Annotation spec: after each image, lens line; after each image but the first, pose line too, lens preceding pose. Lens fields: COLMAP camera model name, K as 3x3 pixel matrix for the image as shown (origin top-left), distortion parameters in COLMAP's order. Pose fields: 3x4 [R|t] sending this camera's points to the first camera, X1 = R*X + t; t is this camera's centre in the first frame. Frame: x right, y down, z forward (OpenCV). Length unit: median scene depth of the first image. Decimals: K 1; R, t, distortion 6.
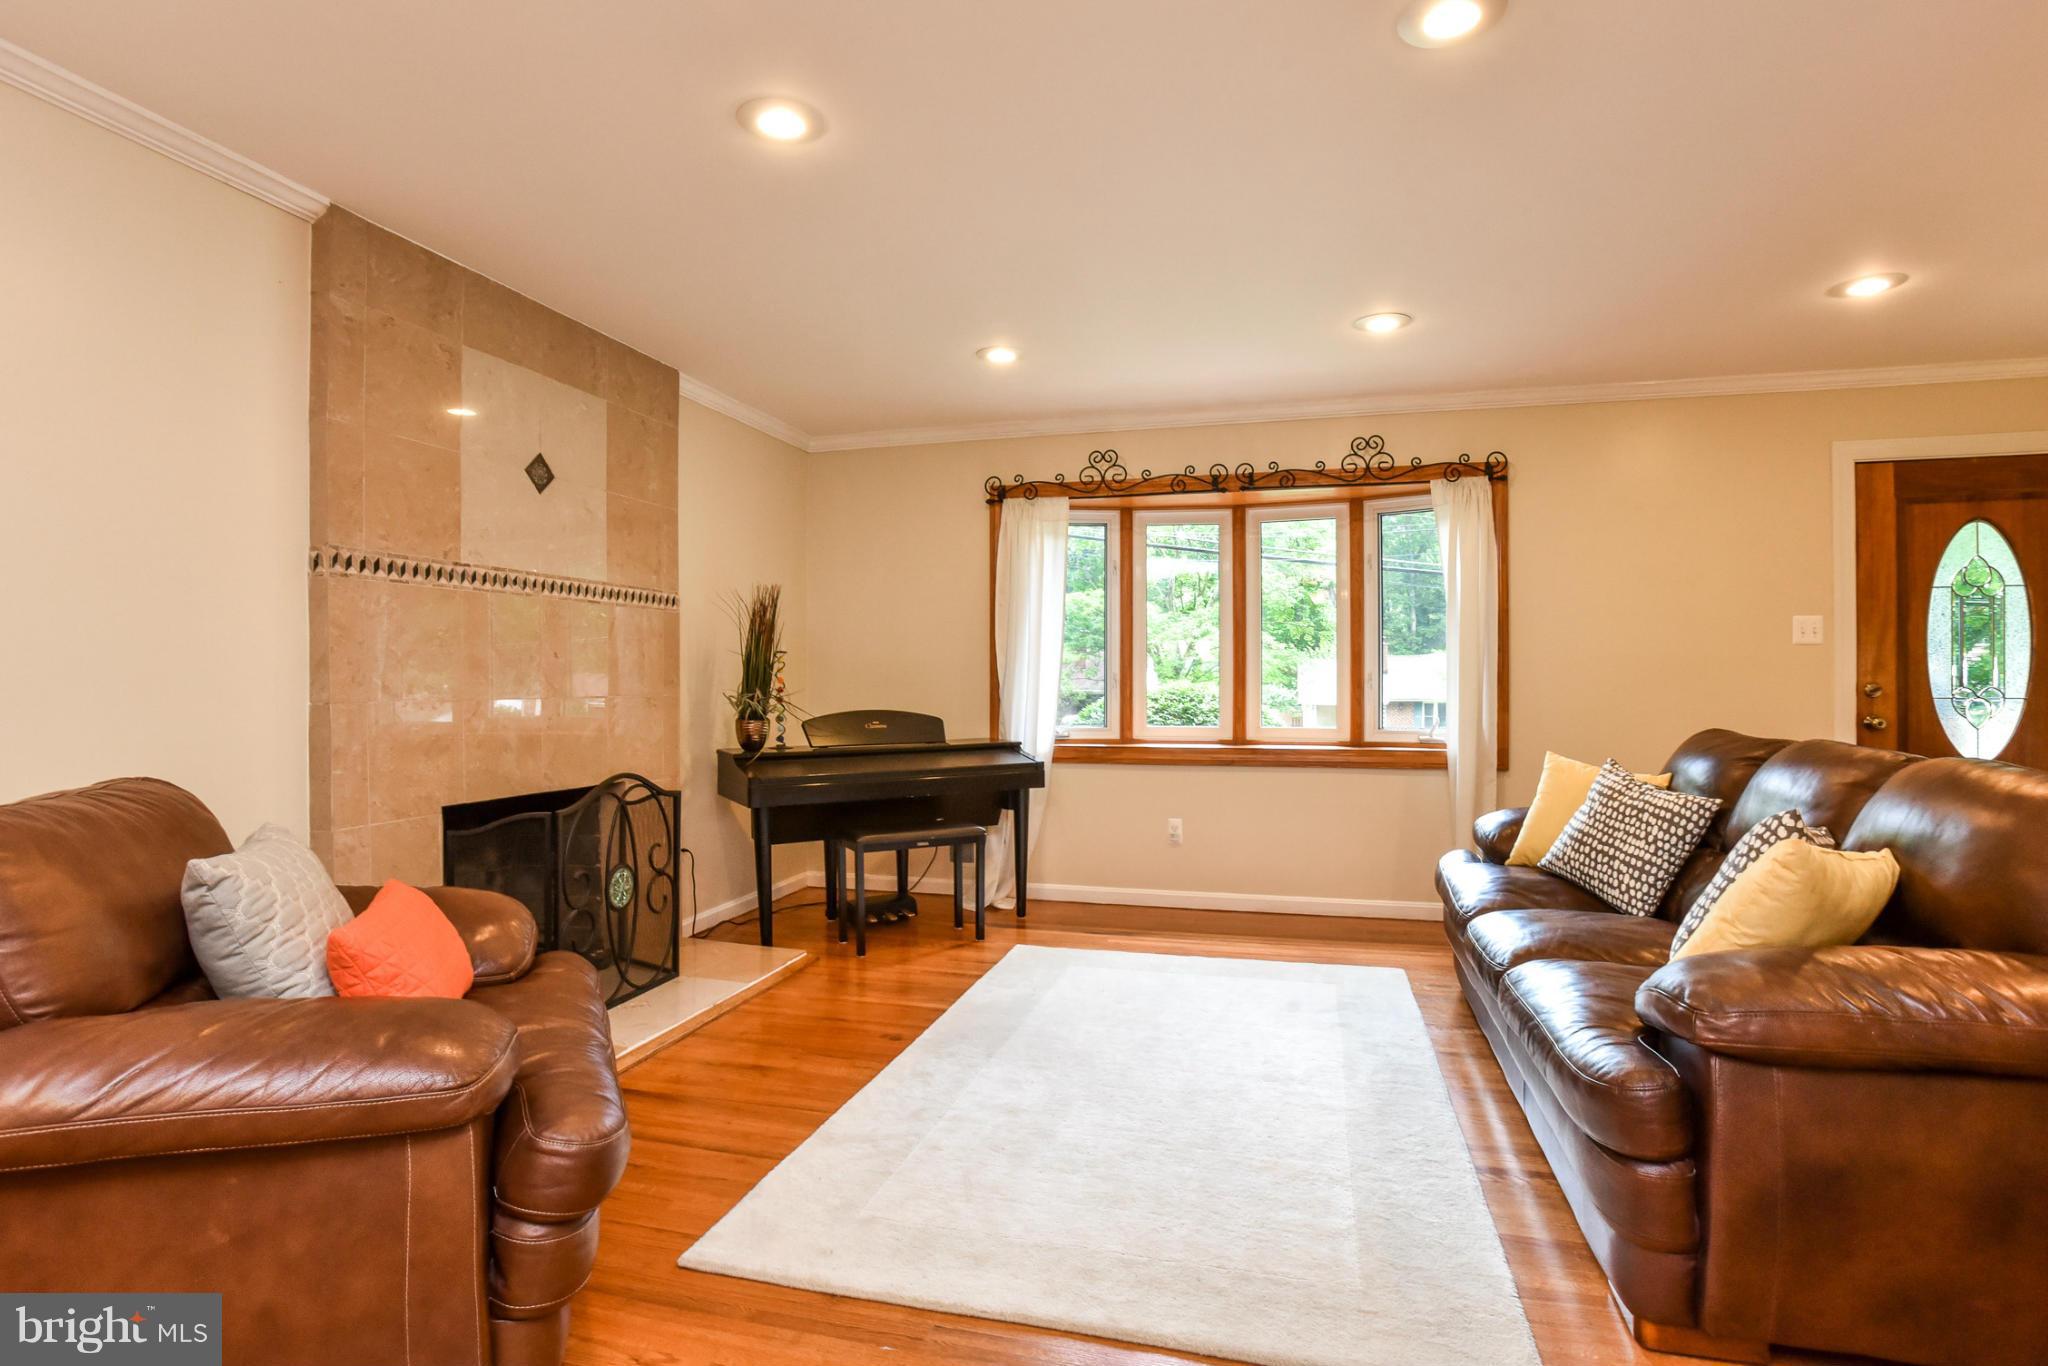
lens RADIAL K [[1019.9, 0, 1024.0], [0, 1019.9, 683.0], [0, 0, 1]] dist [-0.059916, 0.025893]
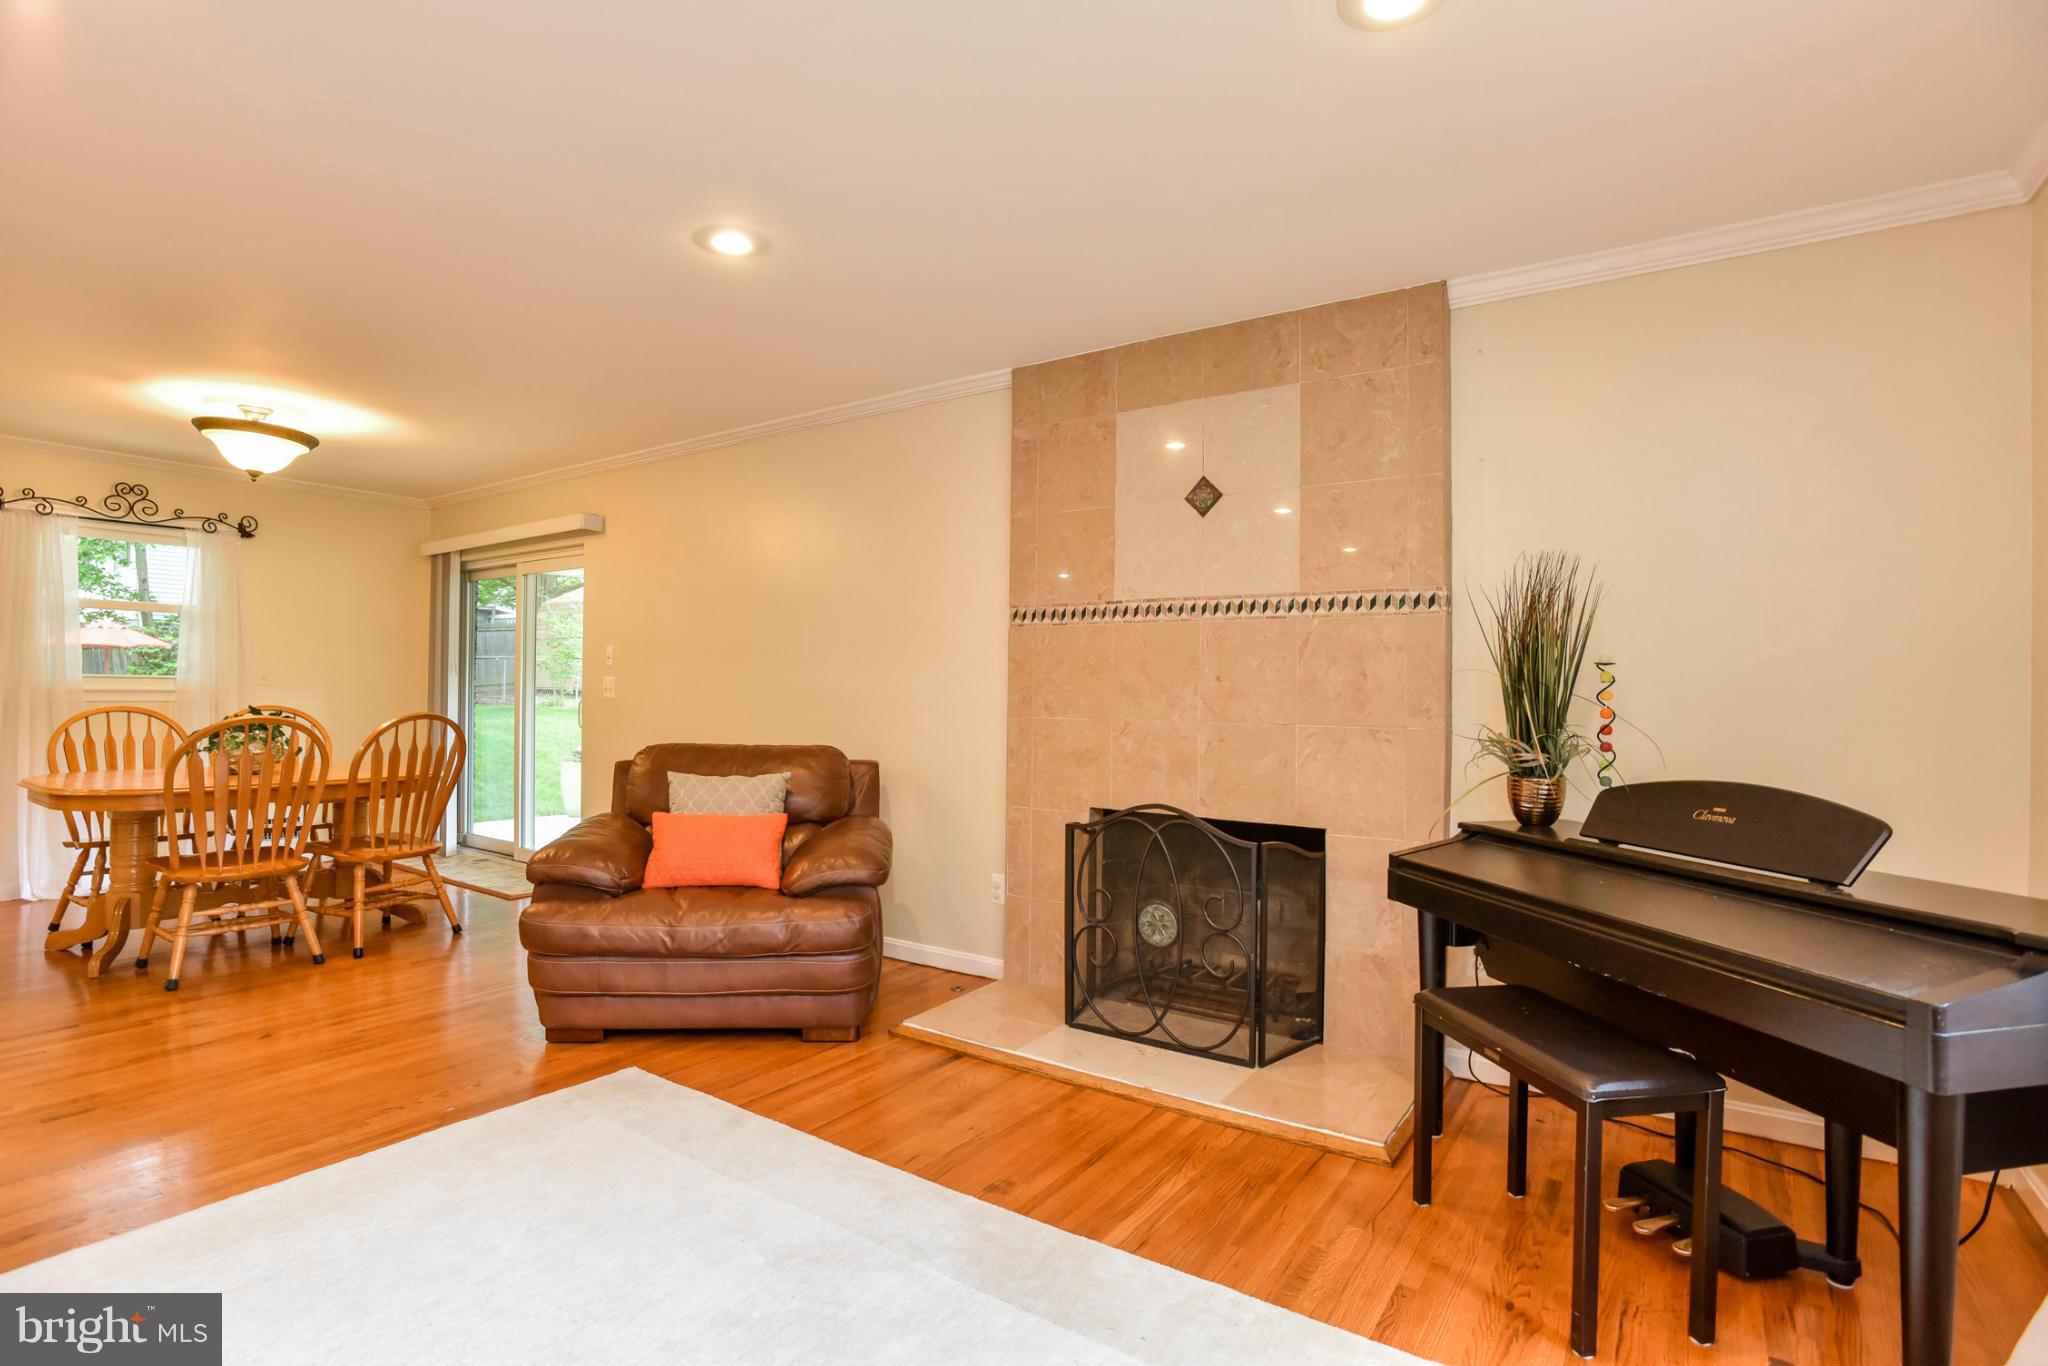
lens RADIAL K [[1000.3, 0, 1028.7], [0, 1000.3, 709.1], [0, 0, 1]] dist [-0.056250, 0.025427]
pose [[-0.325460, -0.014998, -0.945437, 0.509675], [-0.032970, 0.999446, -0.004505, 0.012022], [0.944981, 0.029705, -0.325775, 1.176416]]
